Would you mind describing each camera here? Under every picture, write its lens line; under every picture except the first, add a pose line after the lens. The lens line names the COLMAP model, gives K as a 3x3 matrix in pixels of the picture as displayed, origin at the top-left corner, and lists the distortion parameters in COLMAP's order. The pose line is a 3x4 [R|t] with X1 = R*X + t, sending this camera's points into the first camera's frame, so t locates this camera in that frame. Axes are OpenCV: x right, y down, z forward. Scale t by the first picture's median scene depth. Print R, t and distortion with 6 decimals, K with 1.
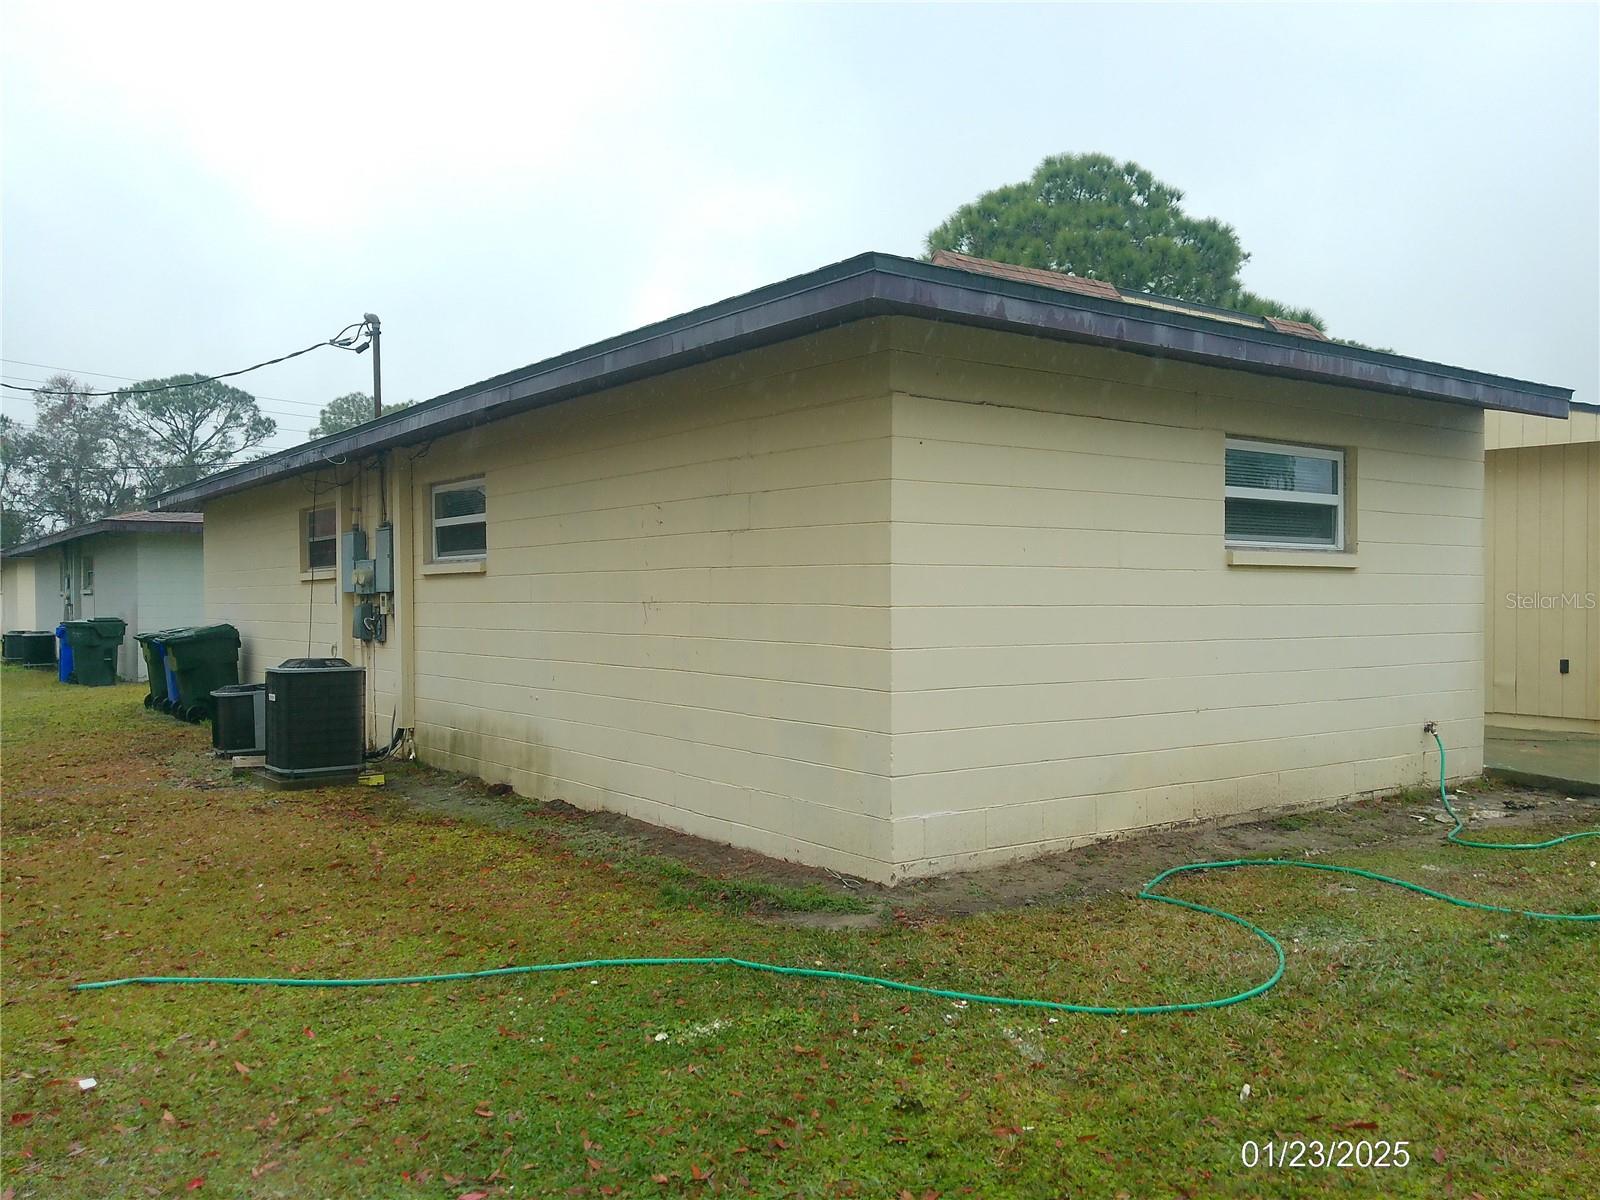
lens RADIAL K [[1297.1, 0, 800.0], [0, 1297.1, 600.0], [0, 0, 1]] dist [0.087059, -0.169894]
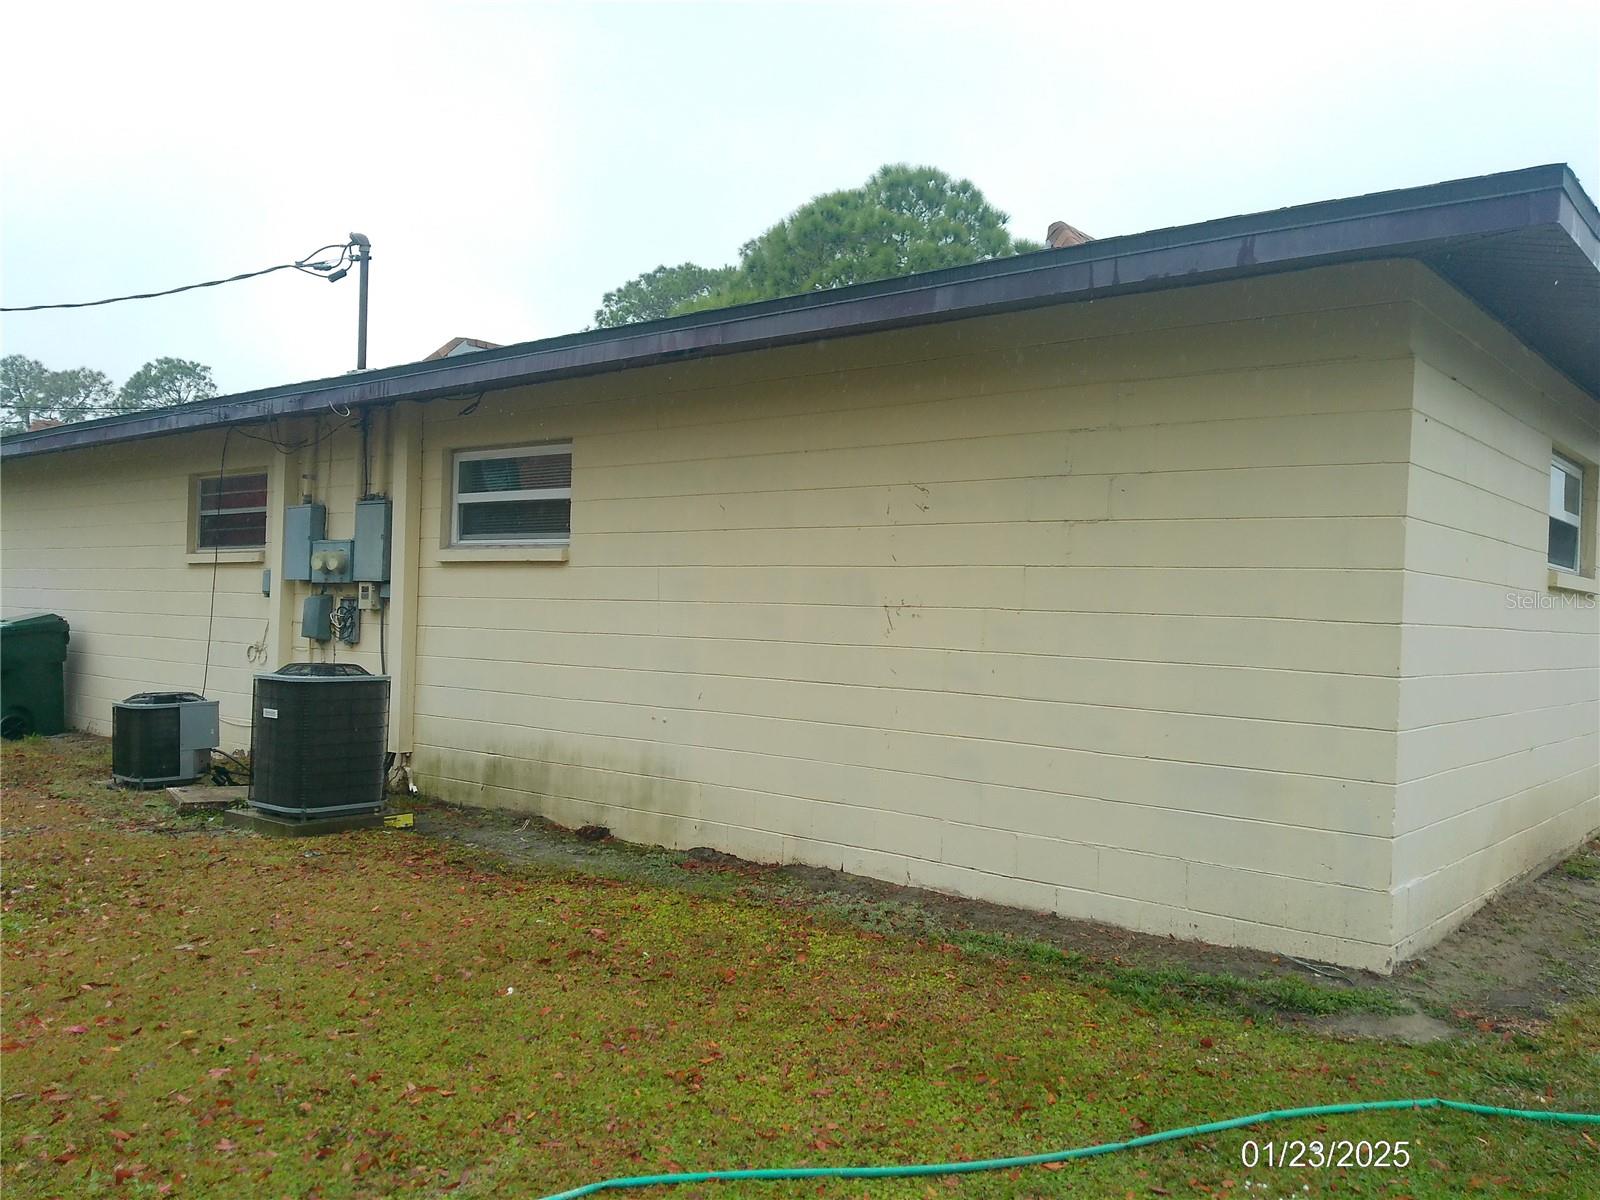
lens RADIAL K [[1297.1, 0, 800.0], [0, 1297.1, 600.0], [0, 0, 1]] dist [0.087059, -0.169894]
pose [[0.971363, 0.033803, 0.235184, -0.260932], [-0.031896, 0.999420, -0.011910, 0.006722], [-0.235450, 0.004067, 0.971878, 0.167491]]
